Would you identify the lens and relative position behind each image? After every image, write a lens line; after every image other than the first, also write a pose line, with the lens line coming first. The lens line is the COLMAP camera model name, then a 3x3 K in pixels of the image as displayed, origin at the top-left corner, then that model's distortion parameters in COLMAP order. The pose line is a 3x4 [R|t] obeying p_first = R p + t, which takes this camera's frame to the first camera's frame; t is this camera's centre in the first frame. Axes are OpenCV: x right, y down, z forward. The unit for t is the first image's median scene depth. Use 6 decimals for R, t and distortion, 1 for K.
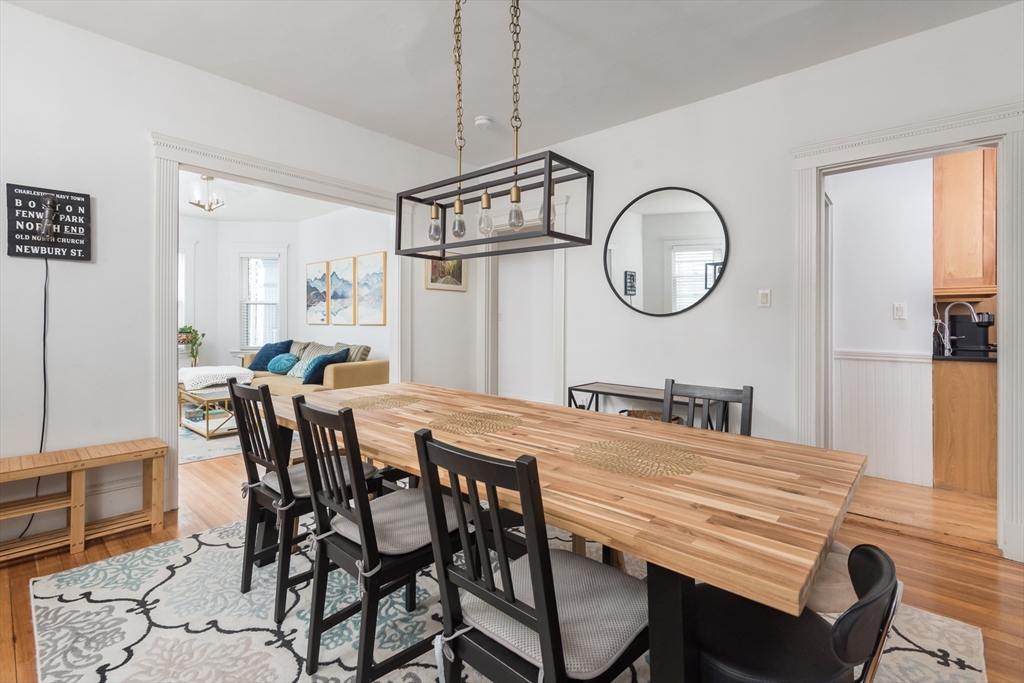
lens RADIAL K [[469.0, 0, 510.7], [0, 469.0, 316.1], [0, 0, 1]] dist [0.029412, -0.021601]
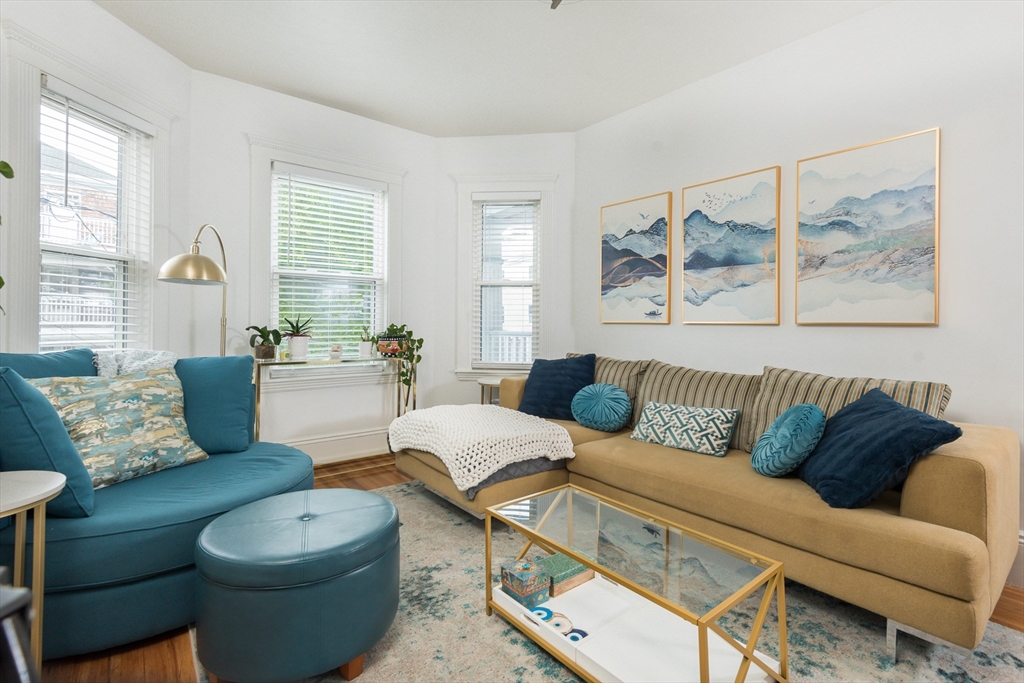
lens RADIAL K [[483.4, 0, 517.2], [0, 483.4, 318.1], [0, 0, 1]] dist [0.036676, -0.023747]
pose [[0.987609, 0.002545, -0.156912, -1.263403], [-0.002110, 0.999993, 0.002941, 0.031016], [0.156918, -0.002574, 0.987608, 1.312878]]
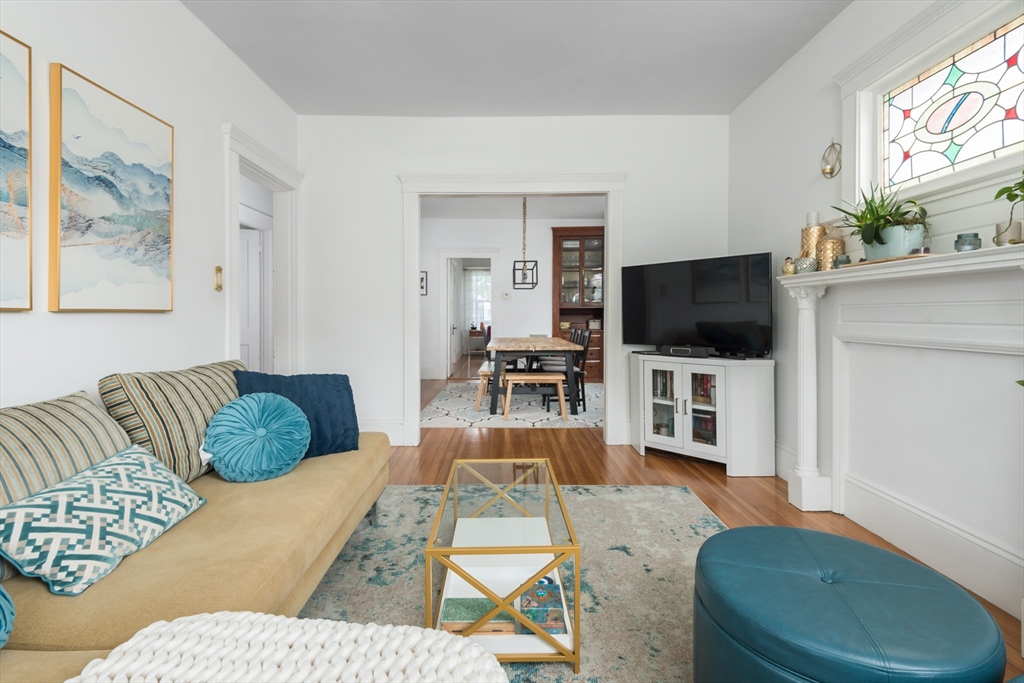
lens RADIAL K [[469.0, 0, 510.7], [0, 469.0, 316.1], [0, 0, 1]] dist [0.029412, -0.021601]
pose [[-0.674557, -0.005693, 0.738201, -1.785136], [-0.009748, 0.999952, -0.001196, 0.048401], [-0.738159, -0.008003, -0.674580, 2.475859]]
